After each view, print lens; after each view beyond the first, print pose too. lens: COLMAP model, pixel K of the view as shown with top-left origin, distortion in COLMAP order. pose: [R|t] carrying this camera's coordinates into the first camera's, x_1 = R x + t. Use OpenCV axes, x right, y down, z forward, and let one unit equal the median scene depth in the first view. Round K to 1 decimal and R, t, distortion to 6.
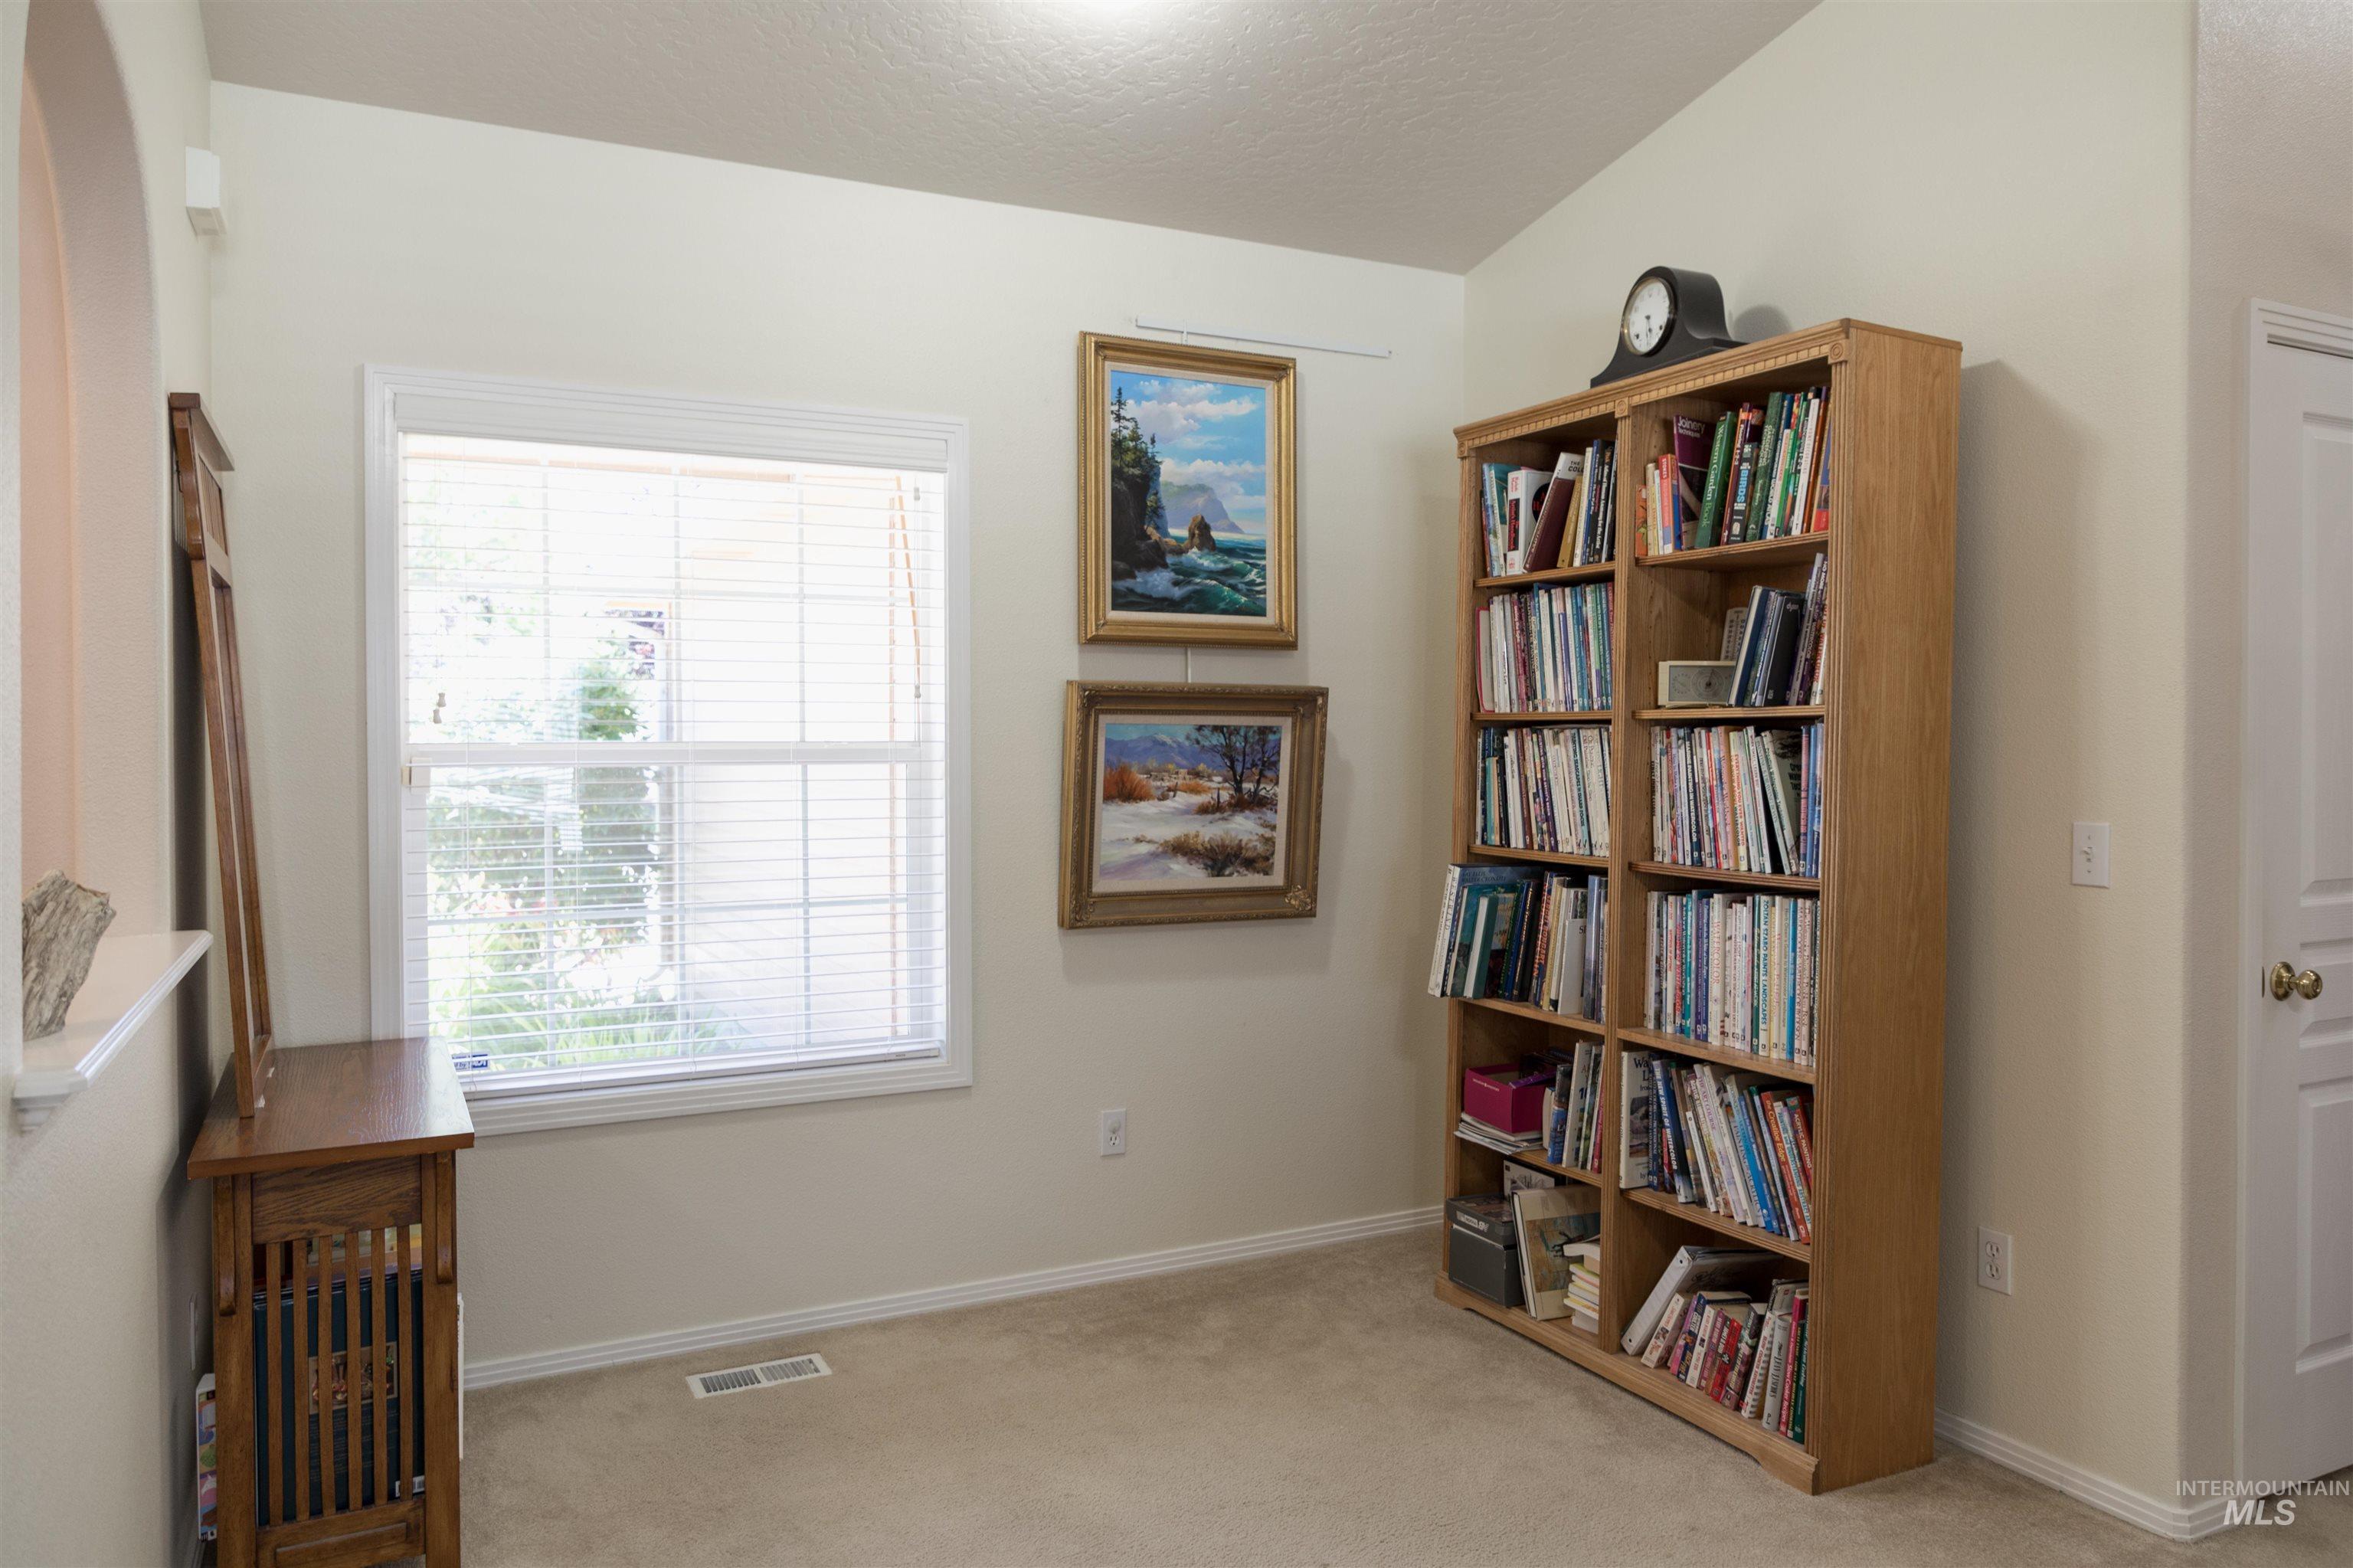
lens RADIAL K [[1621.0, 0, 1171.4], [0, 1621.0, 759.7], [0, 0, 1]] dist [-0.000158, -0.000337]
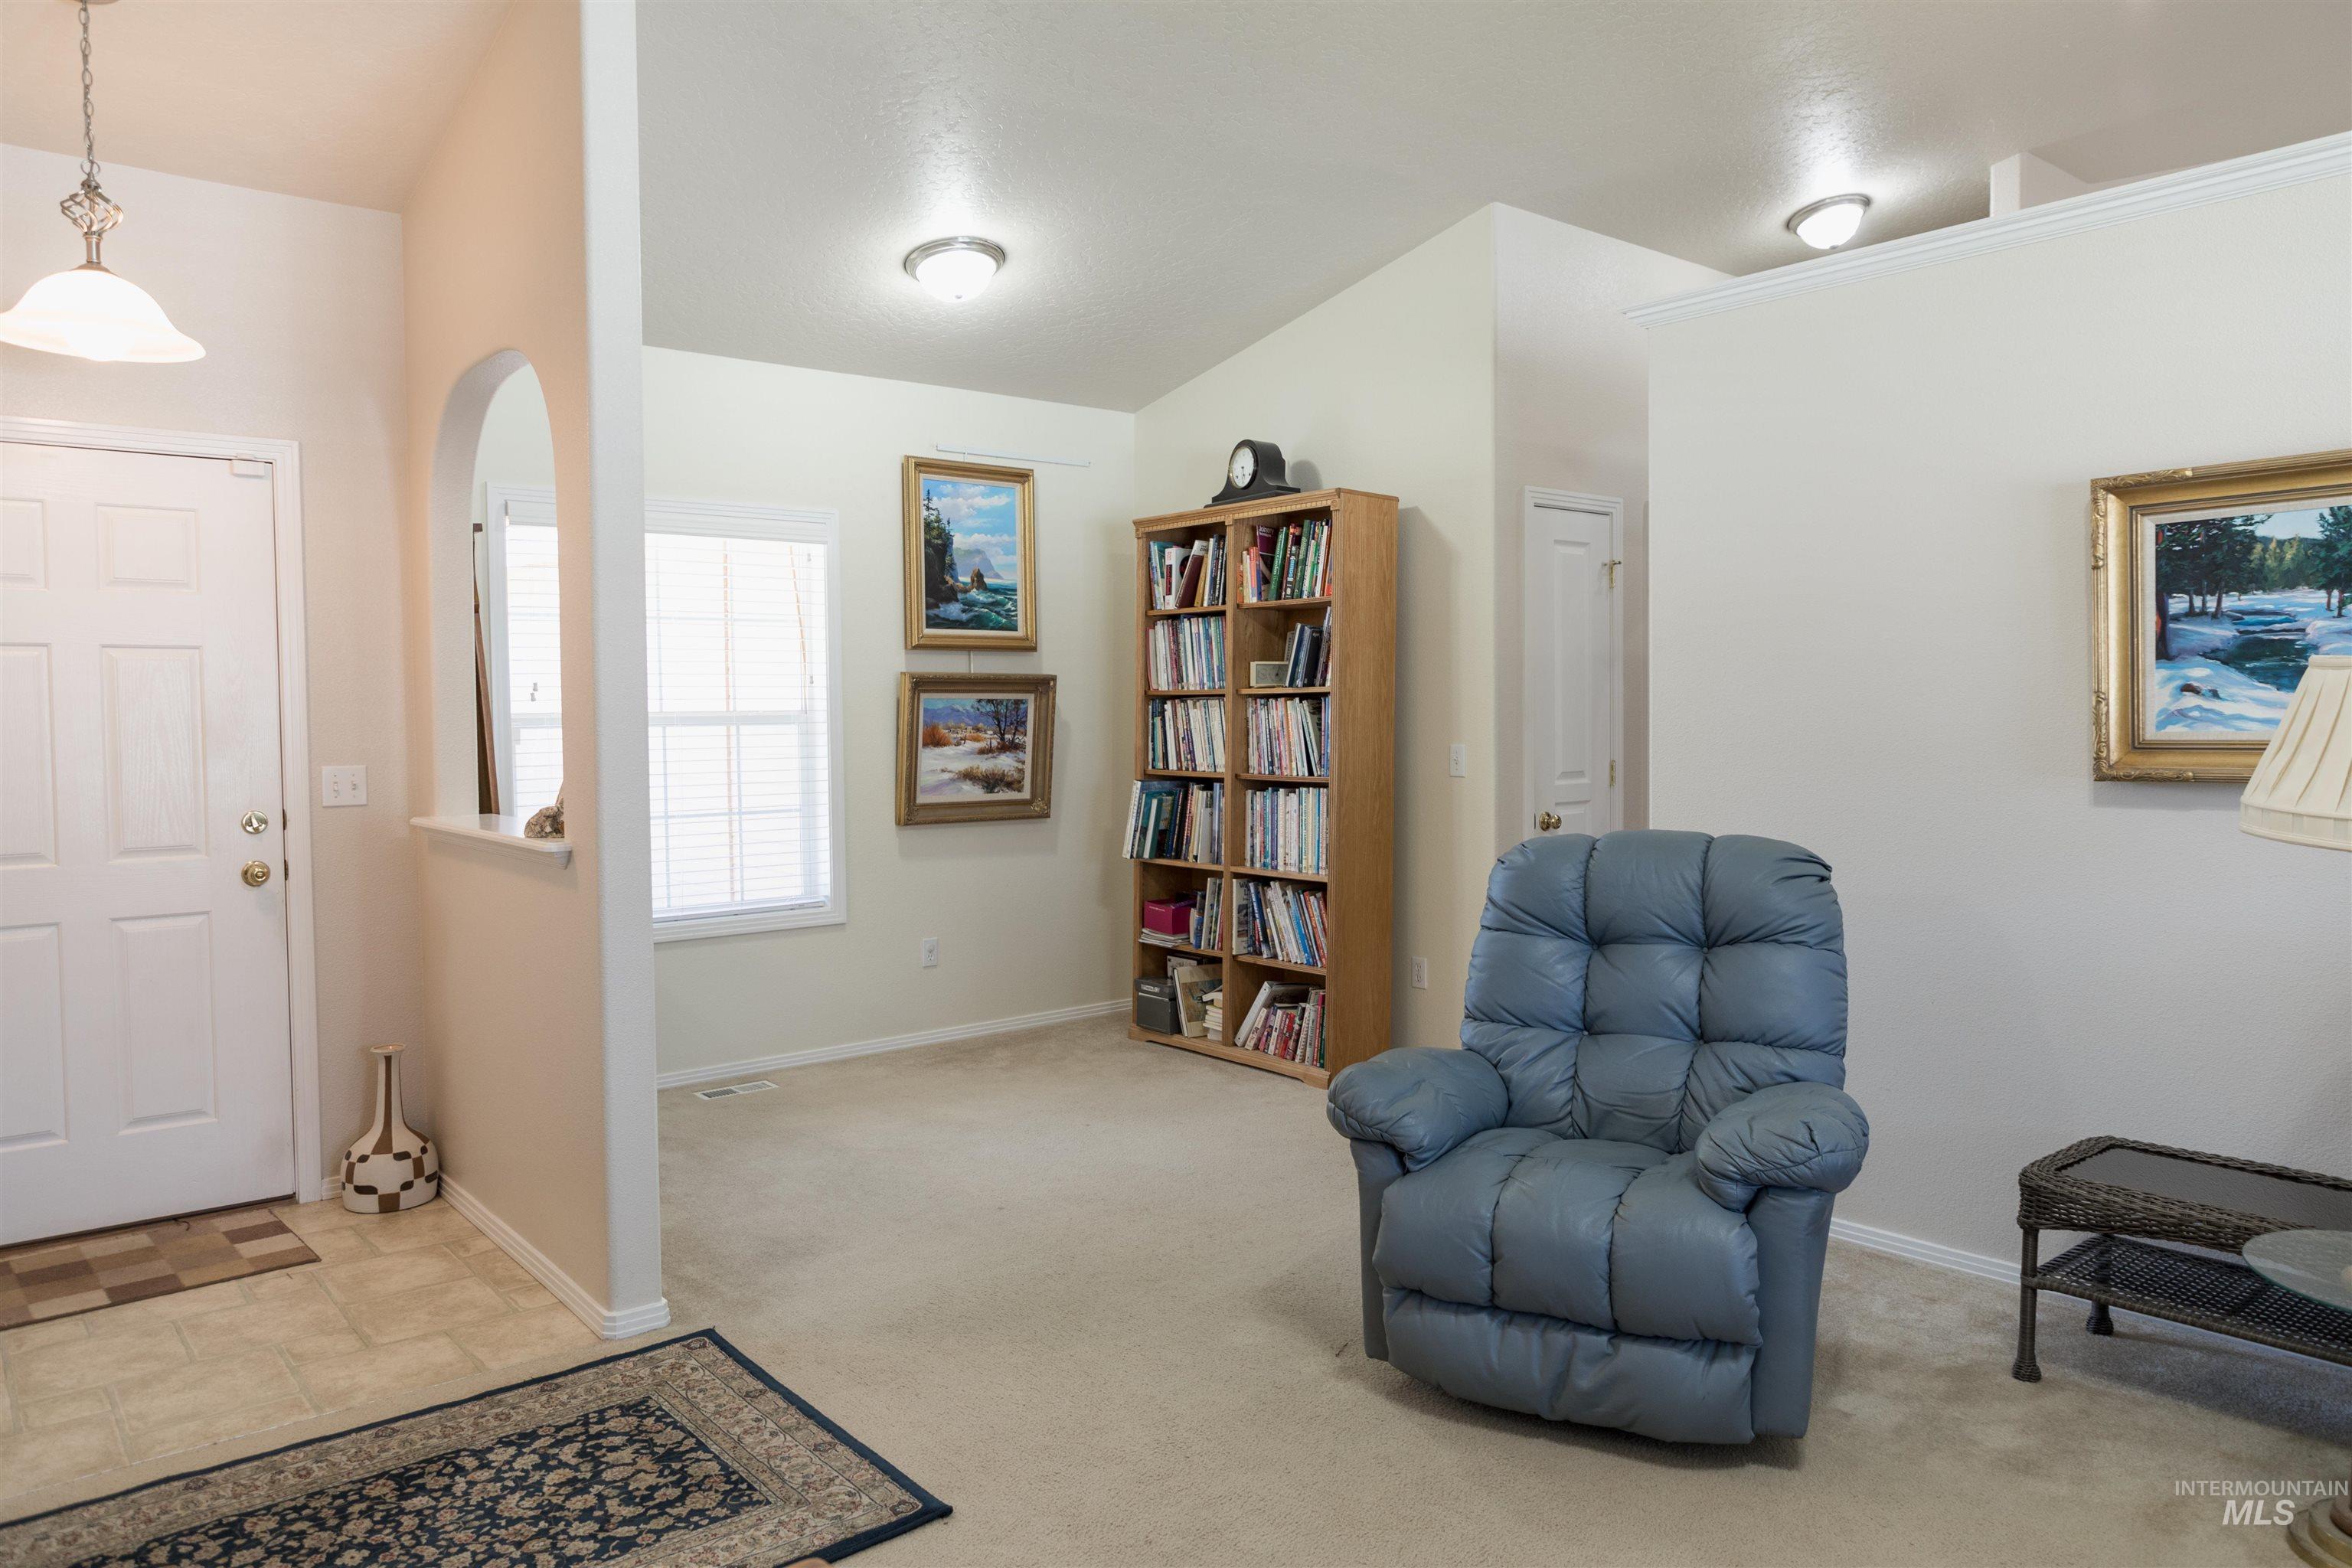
lens RADIAL K [[1567.7, 0, 1169.8], [0, 1567.7, 756.0], [0, 0, 1]] dist [0.001401, 0.001253]
pose [[0.975235, -0.015678, 0.220617, -0.150432], [0.011961, 0.999763, 0.018175, 0.009737], [-0.220849, -0.015086, 0.975191, -0.593755]]
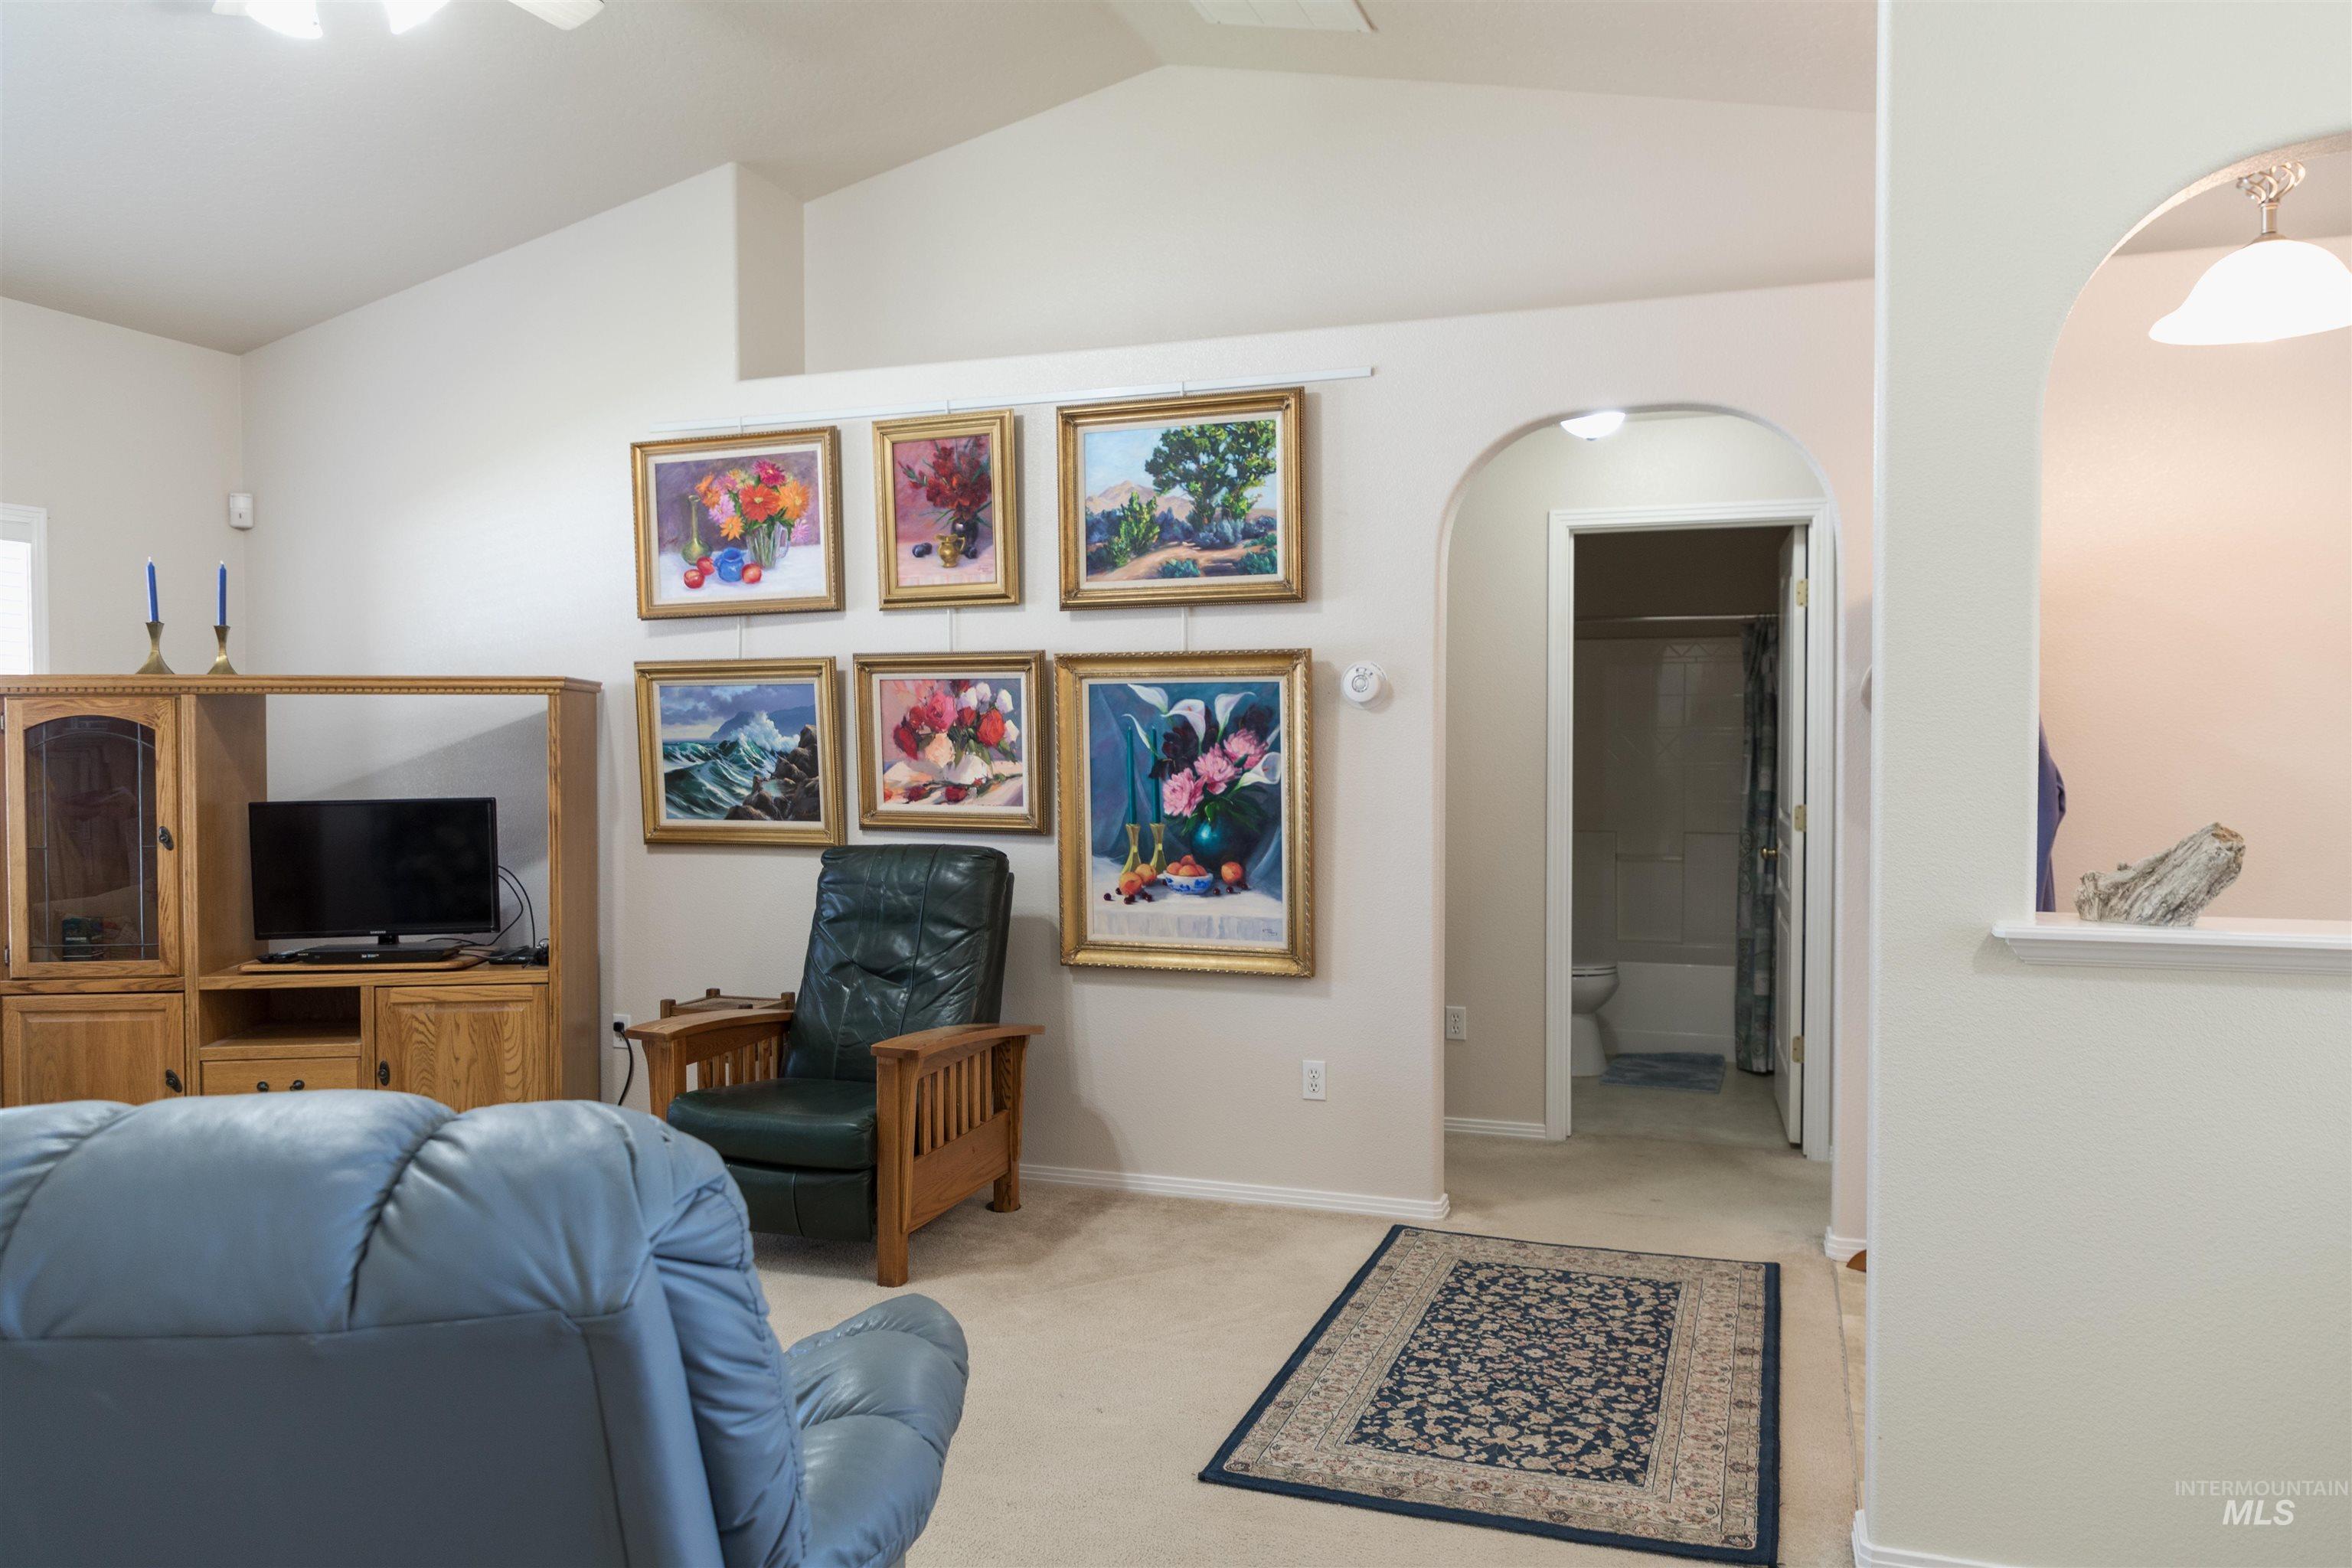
lens RADIAL K [[1646.8, 0, 1170.8], [0, 1646.8, 771.2], [0, 0, 1]] dist [-0.008202, 0.001355]
pose [[-0.730217, 0.017983, -0.682979, 0.433155], [-0.004122, 0.999519, 0.030724, -0.007323], [0.683203, 0.025250, -0.729792, 0.630584]]
